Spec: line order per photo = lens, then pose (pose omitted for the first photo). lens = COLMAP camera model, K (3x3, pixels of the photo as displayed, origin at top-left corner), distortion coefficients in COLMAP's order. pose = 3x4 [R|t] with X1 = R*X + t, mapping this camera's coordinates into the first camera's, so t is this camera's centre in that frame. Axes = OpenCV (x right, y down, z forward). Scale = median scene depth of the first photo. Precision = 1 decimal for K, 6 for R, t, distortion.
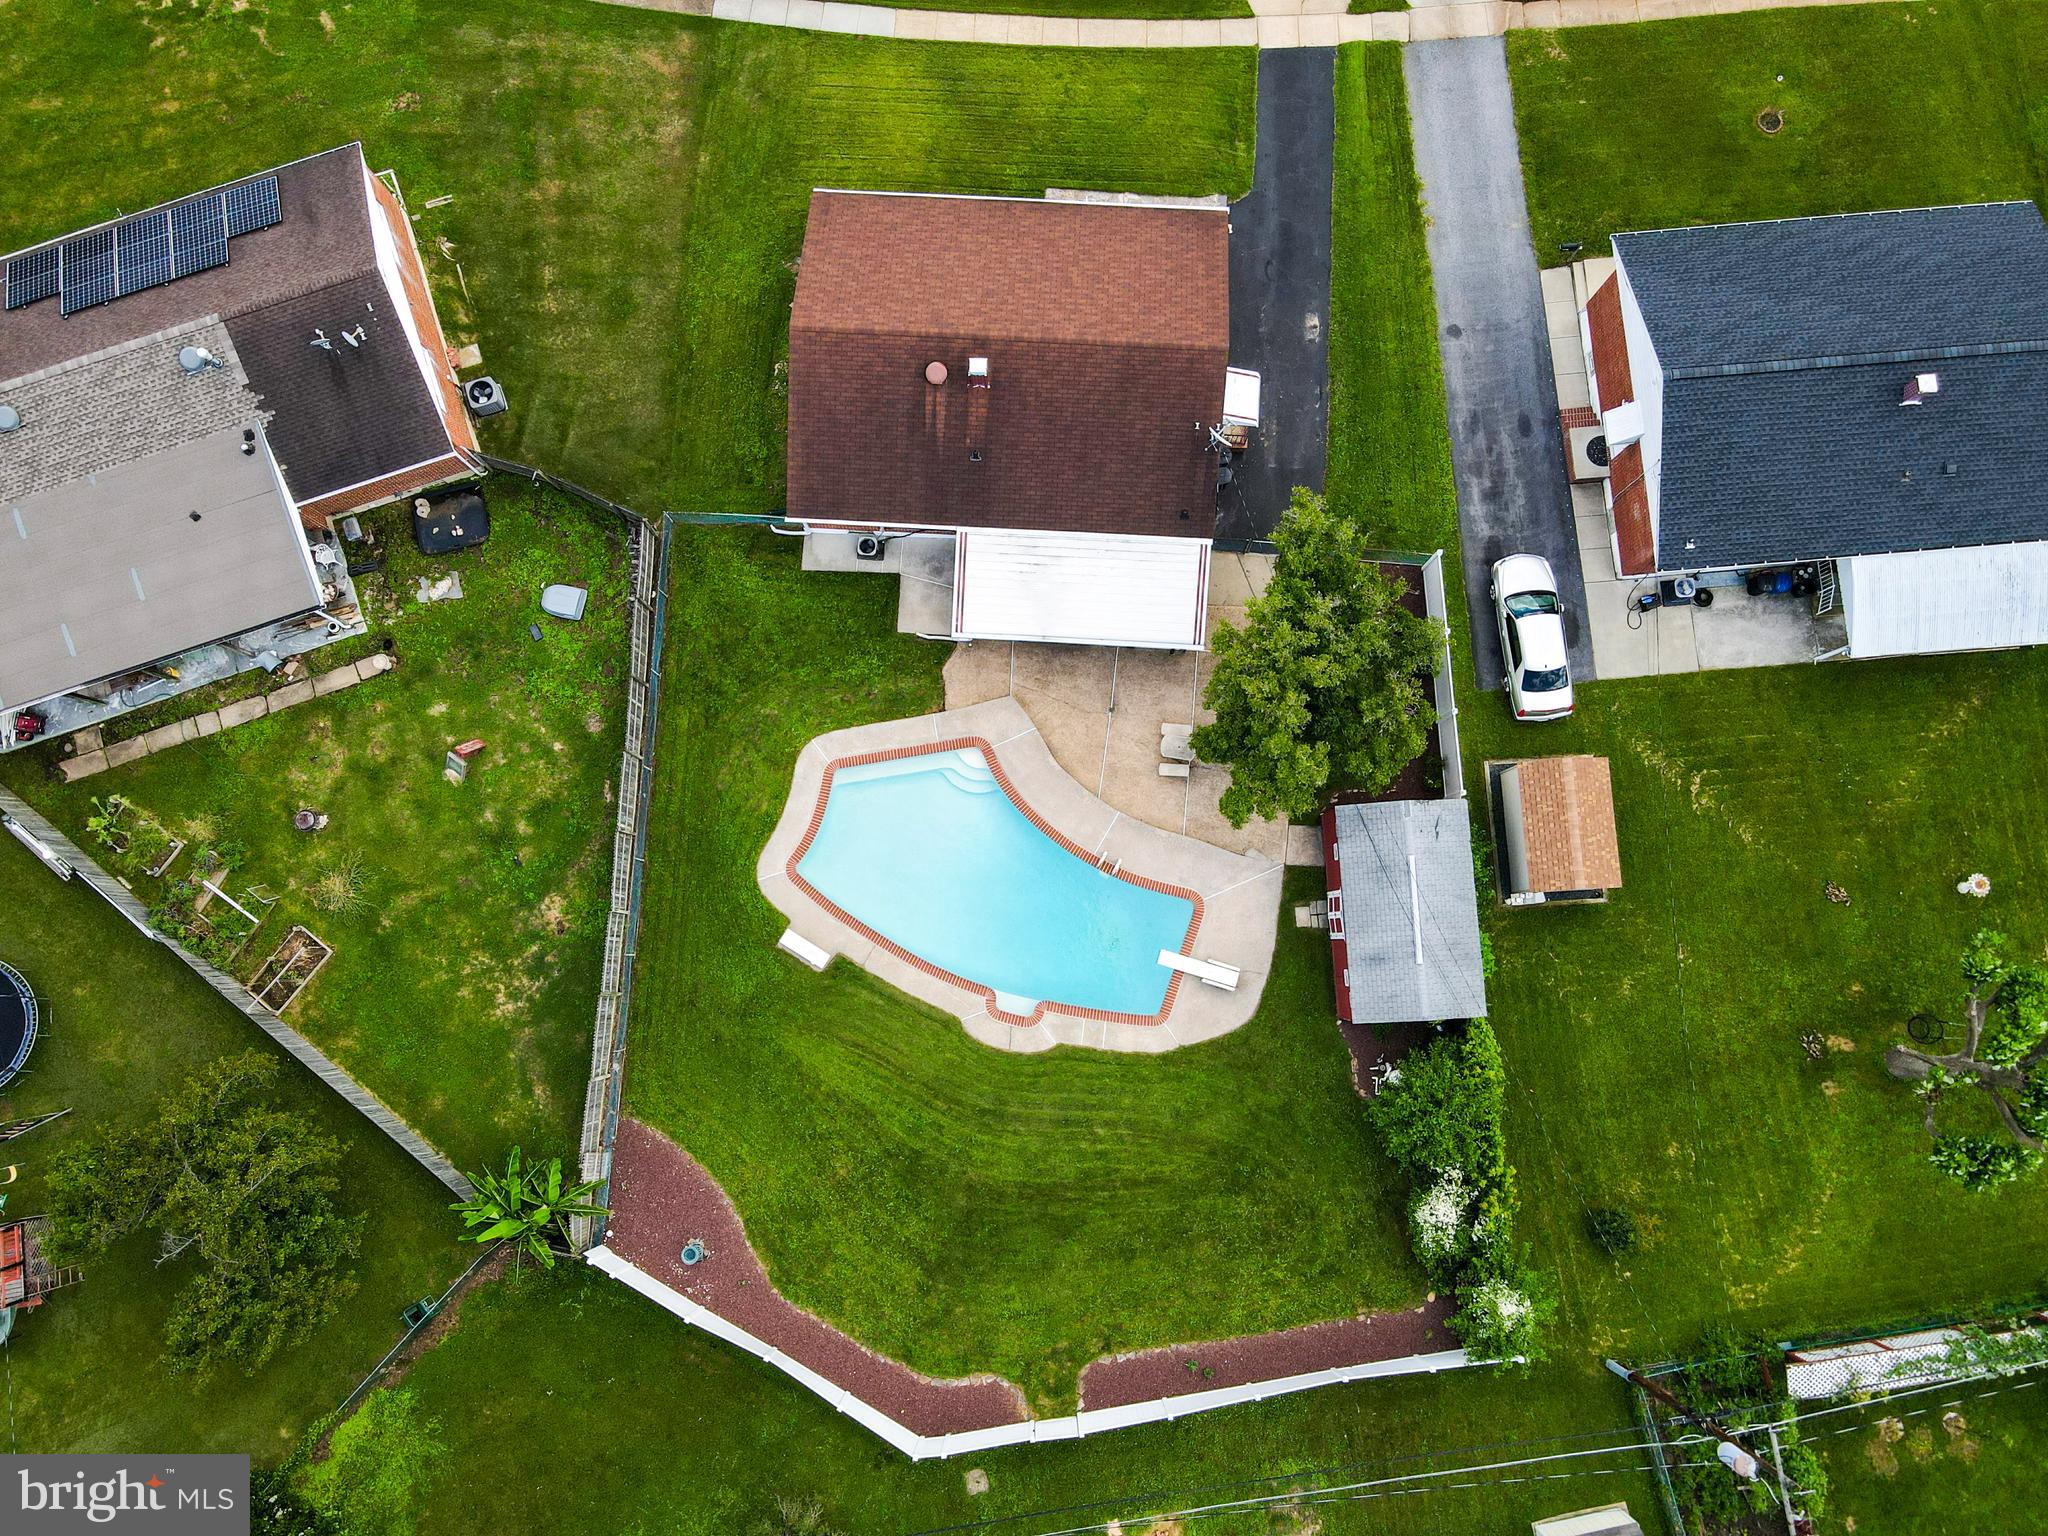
lens RADIAL K [[1501.1, 0, 1019.7], [0, 1501.1, 758.8], [0, 0, 1]] dist [-0.000601, 0.024379]
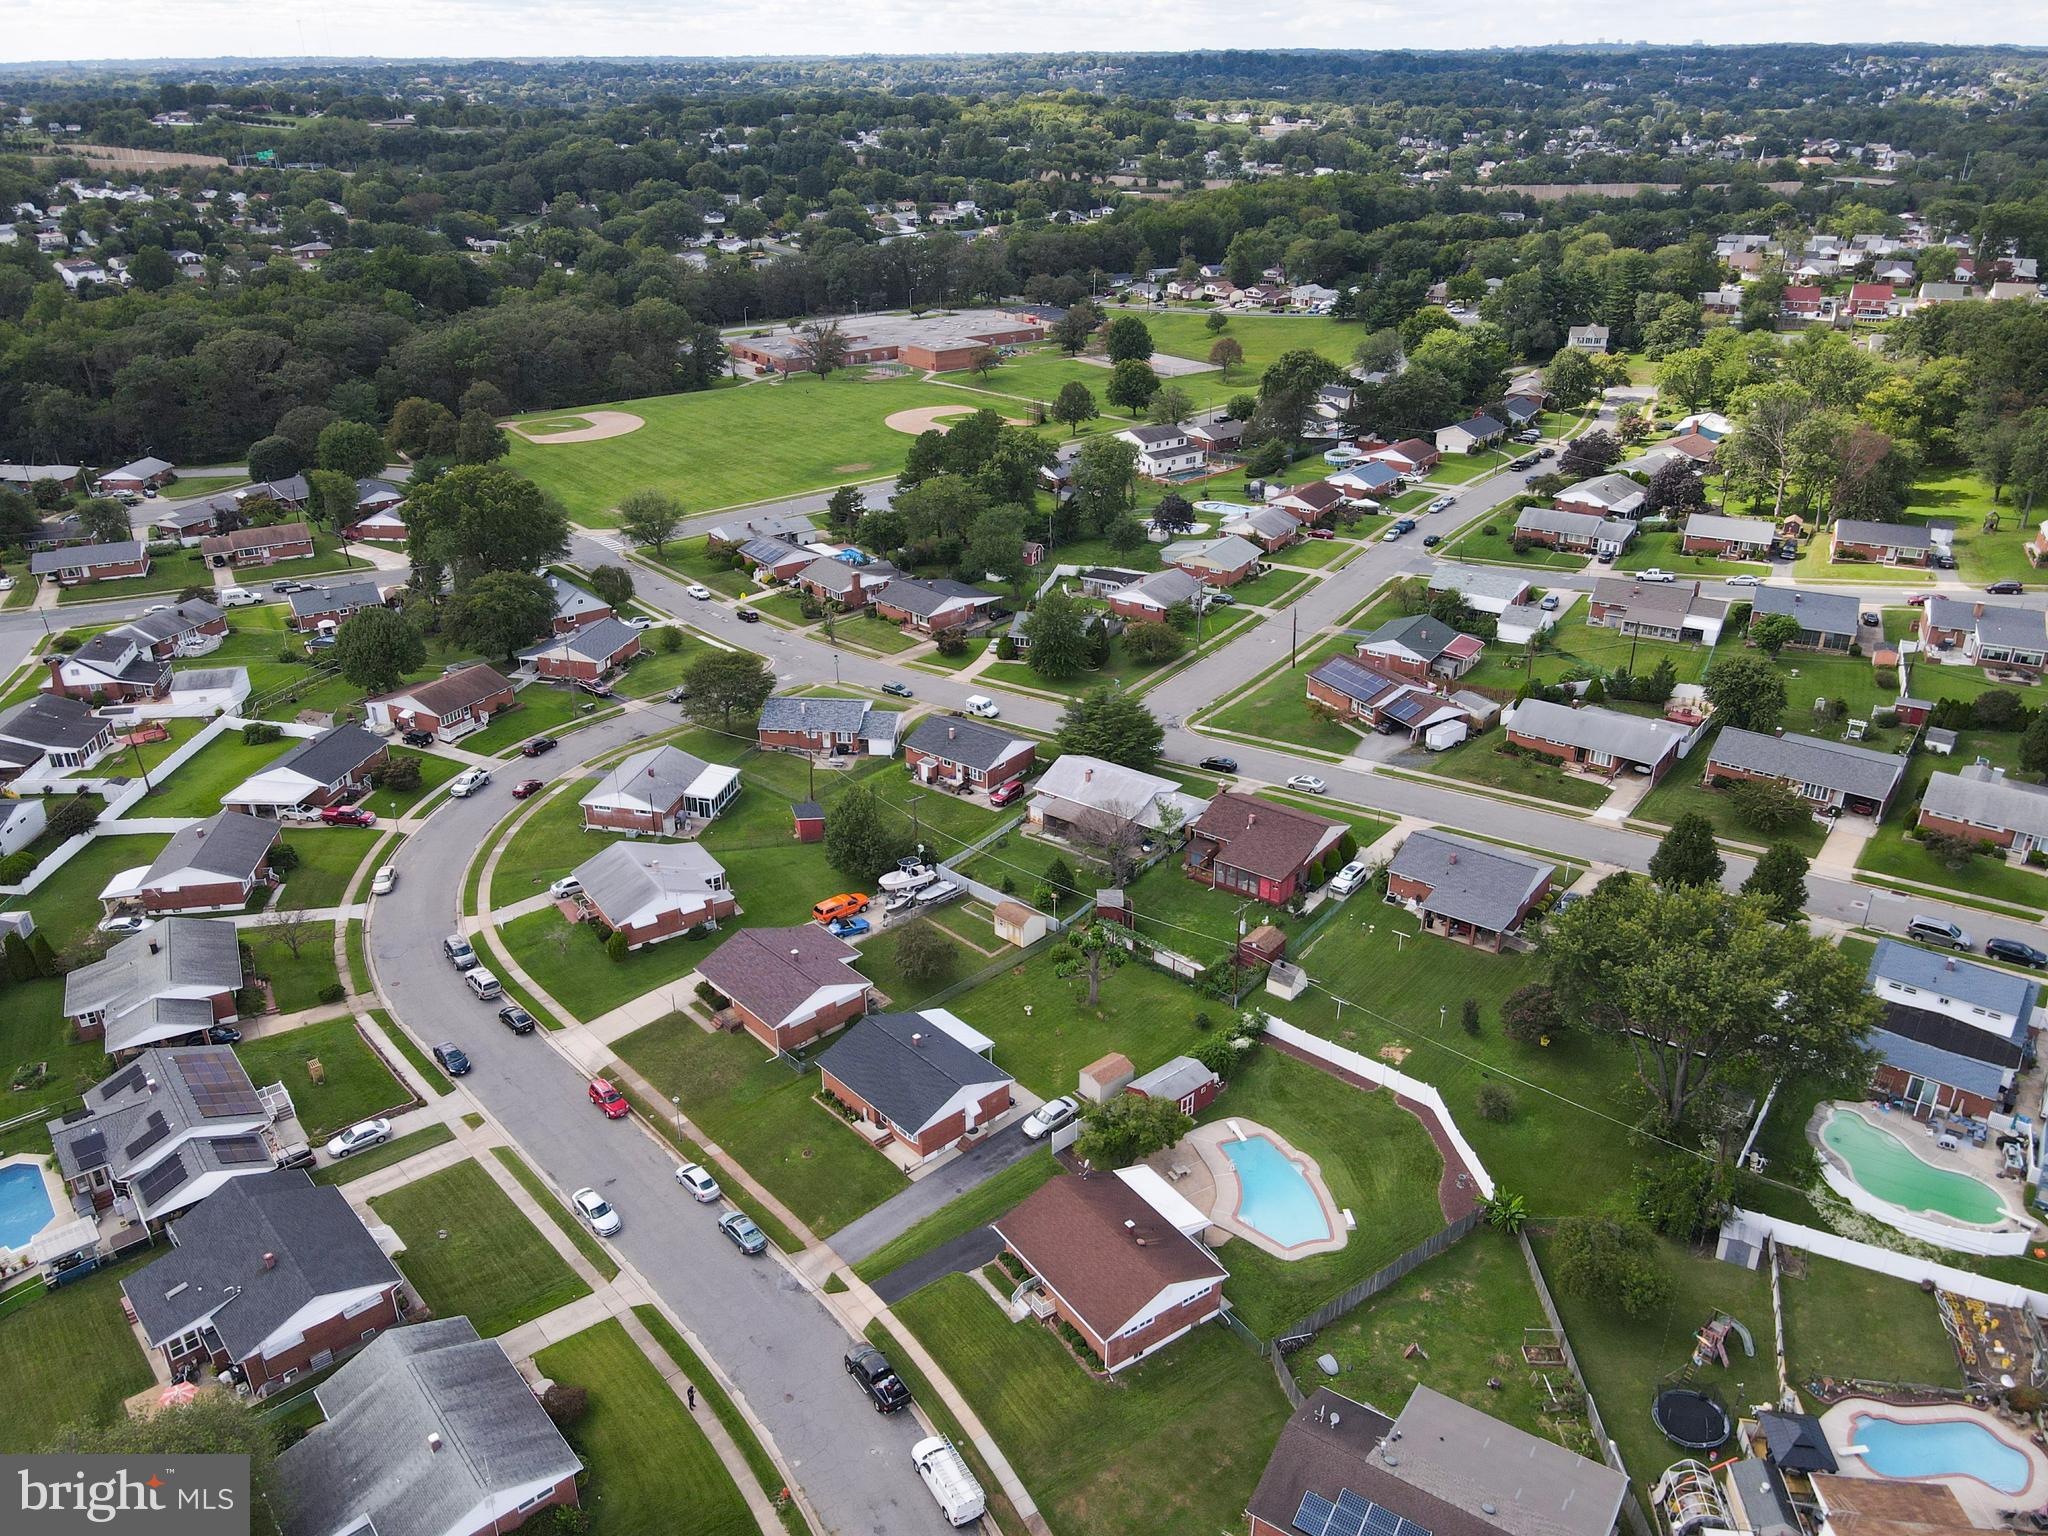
lens RADIAL K [[1501.1, 0, 1009.1], [0, 1501.1, 777.6], [0, 0, 1]] dist [-0.000601, 0.024379]
pose [[-0.603581, -0.329285, 0.726128, -1.312229], [0.792376, -0.146661, 0.592141, -1.603484], [-0.088488, 0.932771, 0.349439, -0.435794]]
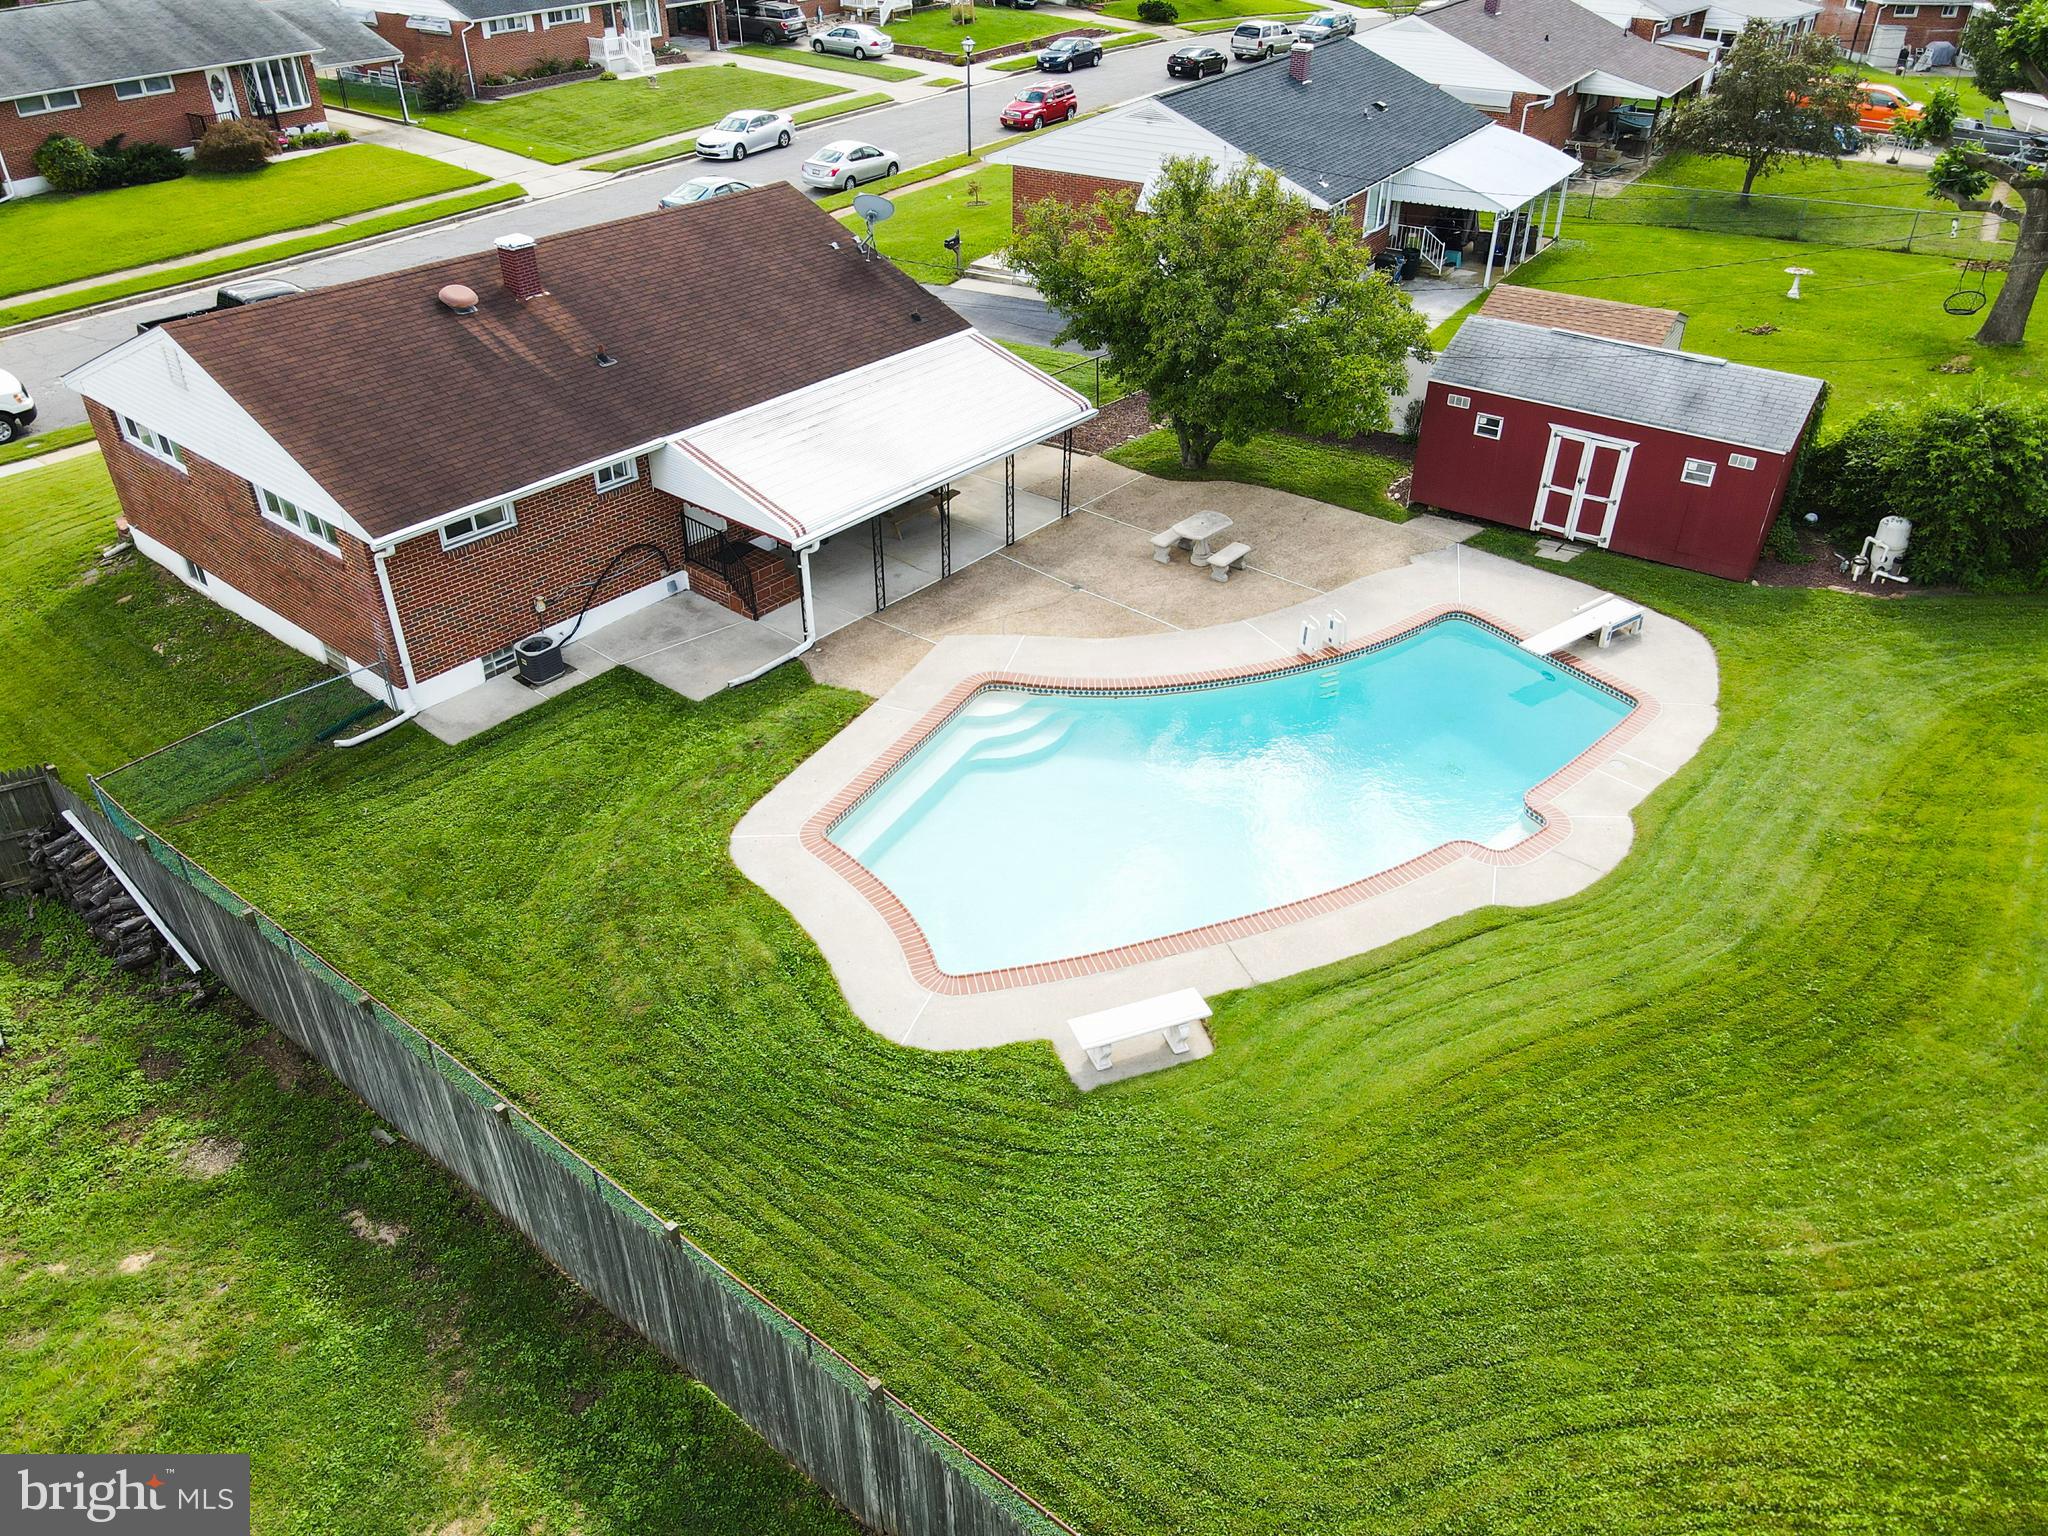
lens RADIAL K [[1501.1, 0, 1016.9], [0, 1501.1, 760.4], [0, 0, 1]] dist [-0.000601, 0.024379]
pose [[0.604176, -0.424909, 0.674110, -0.374272], [0.789228, 0.435818, -0.432644, 0.230226], [-0.109955, 0.793420, 0.598661, 0.734375]]
